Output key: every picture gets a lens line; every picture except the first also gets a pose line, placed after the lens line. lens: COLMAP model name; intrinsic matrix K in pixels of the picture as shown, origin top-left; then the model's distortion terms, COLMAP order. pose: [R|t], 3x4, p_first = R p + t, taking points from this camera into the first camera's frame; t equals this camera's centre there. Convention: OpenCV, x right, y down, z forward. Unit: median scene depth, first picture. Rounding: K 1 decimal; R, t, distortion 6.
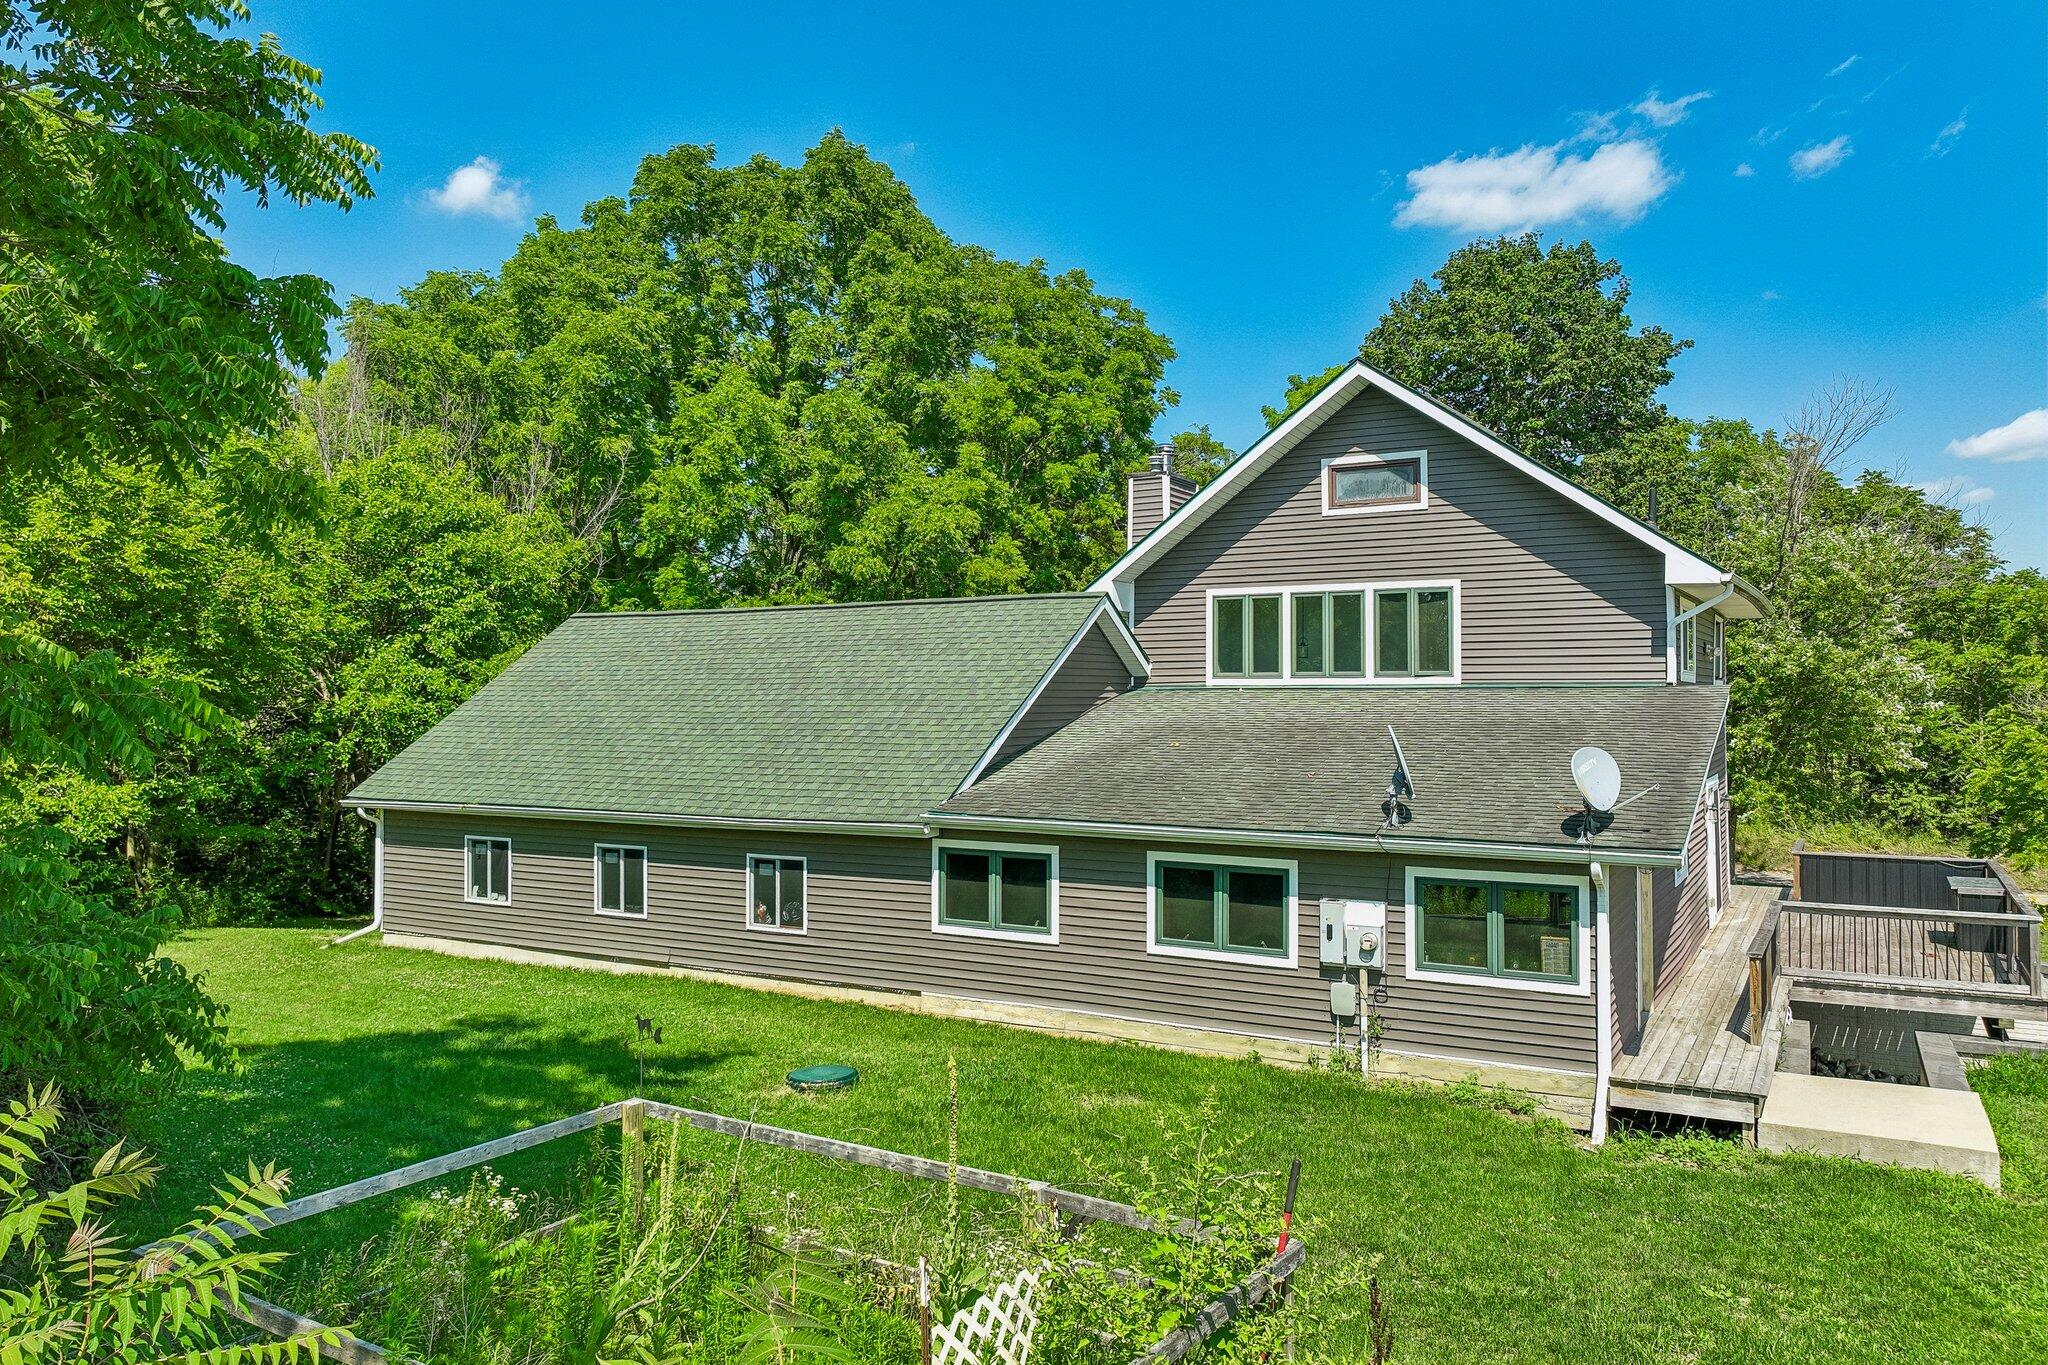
lens RADIAL K [[1451.3, 0, 1010.7], [0, 1451.3, 675.3], [0, 0, 1]] dist [0.001853, 0.005131]
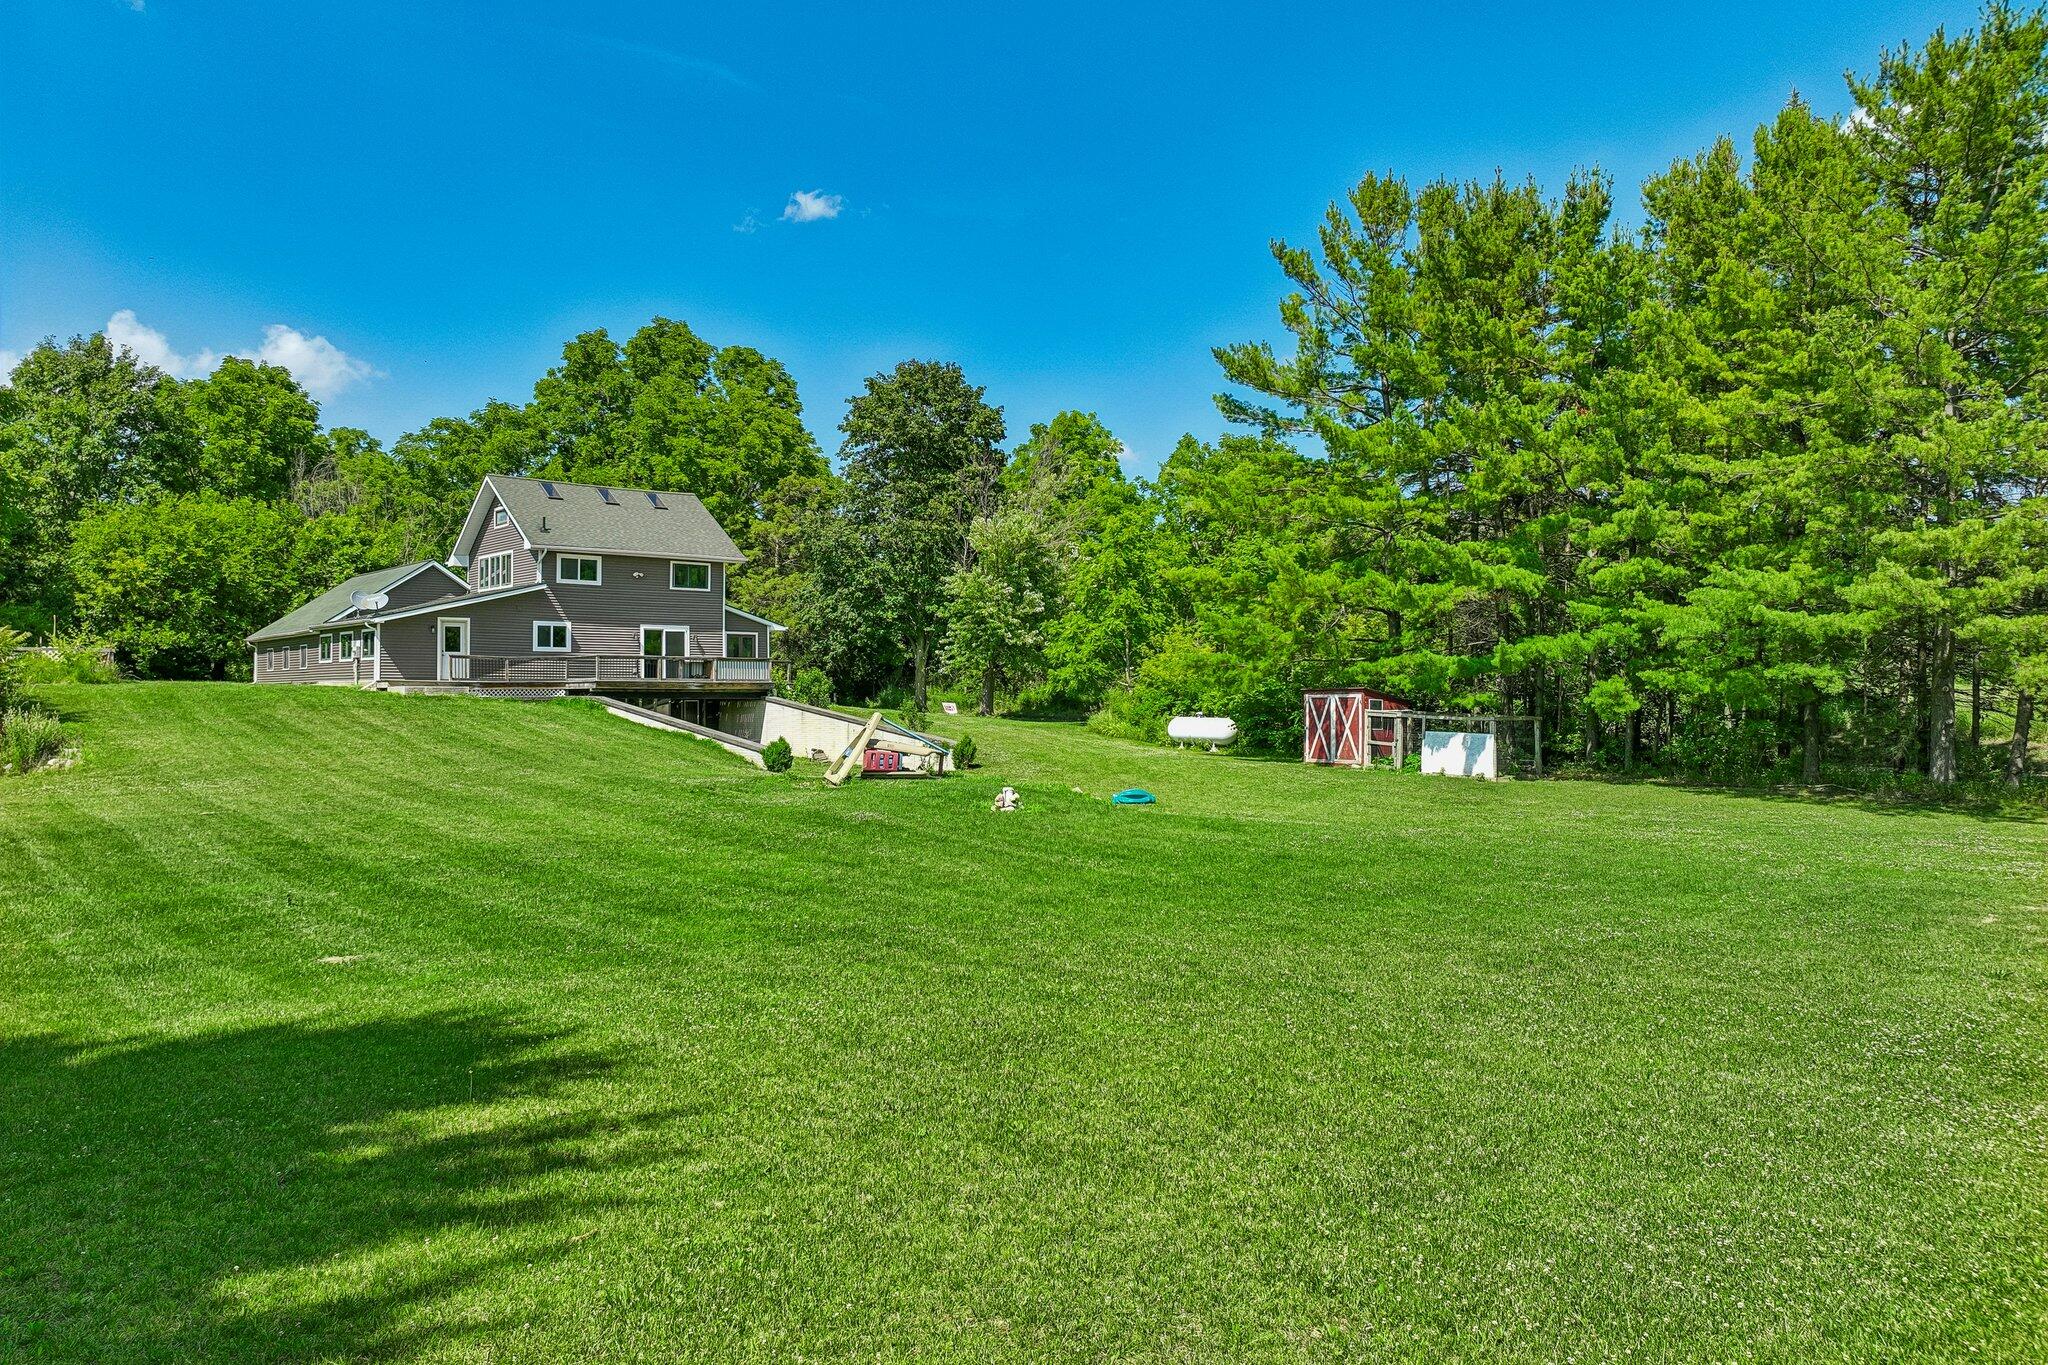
lens RADIAL K [[1408.1, 0, 1038.7], [0, 1408.1, 682.5], [0, 0, 1]] dist [0.000417, 0.000265]
pose [[0.947577, -0.002478, -0.319518, 2.143194], [0.005069, 0.999961, 0.007278, 0.176263], [0.319487, -0.008516, 0.947552, -1.281706]]
